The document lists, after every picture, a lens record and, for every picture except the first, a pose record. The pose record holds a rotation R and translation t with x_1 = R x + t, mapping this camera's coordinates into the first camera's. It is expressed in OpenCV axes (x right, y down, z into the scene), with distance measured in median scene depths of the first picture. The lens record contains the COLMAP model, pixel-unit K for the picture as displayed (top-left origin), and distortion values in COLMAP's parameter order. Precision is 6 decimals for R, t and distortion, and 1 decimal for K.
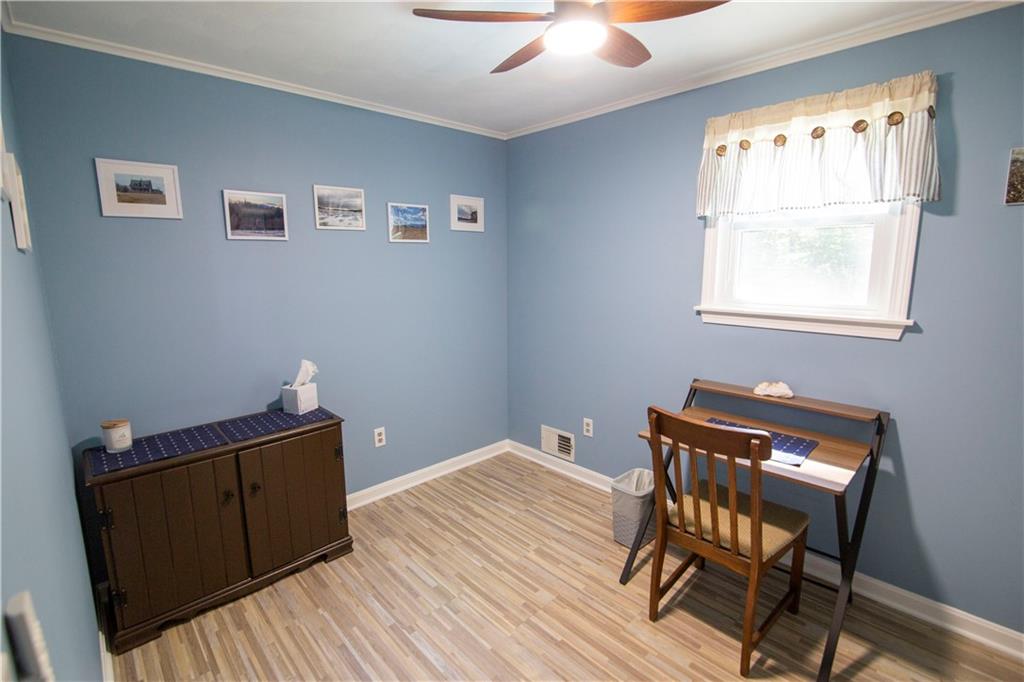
lens RADIAL K [[479.6, 0, 512.0], [0, 479.6, 341.0], [0, 0, 1]] dist [-0.001086, -0.000210]
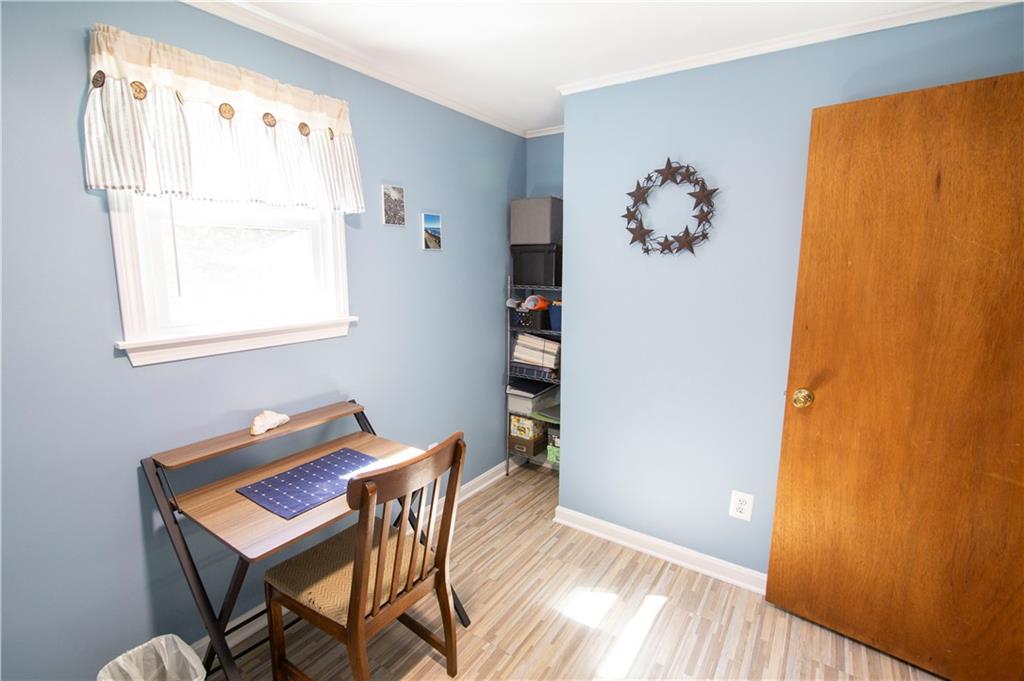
lens RADIAL K [[479.6, 0, 512.0], [0, 479.6, 340.5], [0, 0, 1]] dist [-0.001086, -0.000210]
pose [[-0.202818, -0.154266, 0.966989, -0.338734], [0.160493, 0.968922, 0.188236, -0.127670], [-0.965975, 0.193372, -0.171756, 0.742030]]
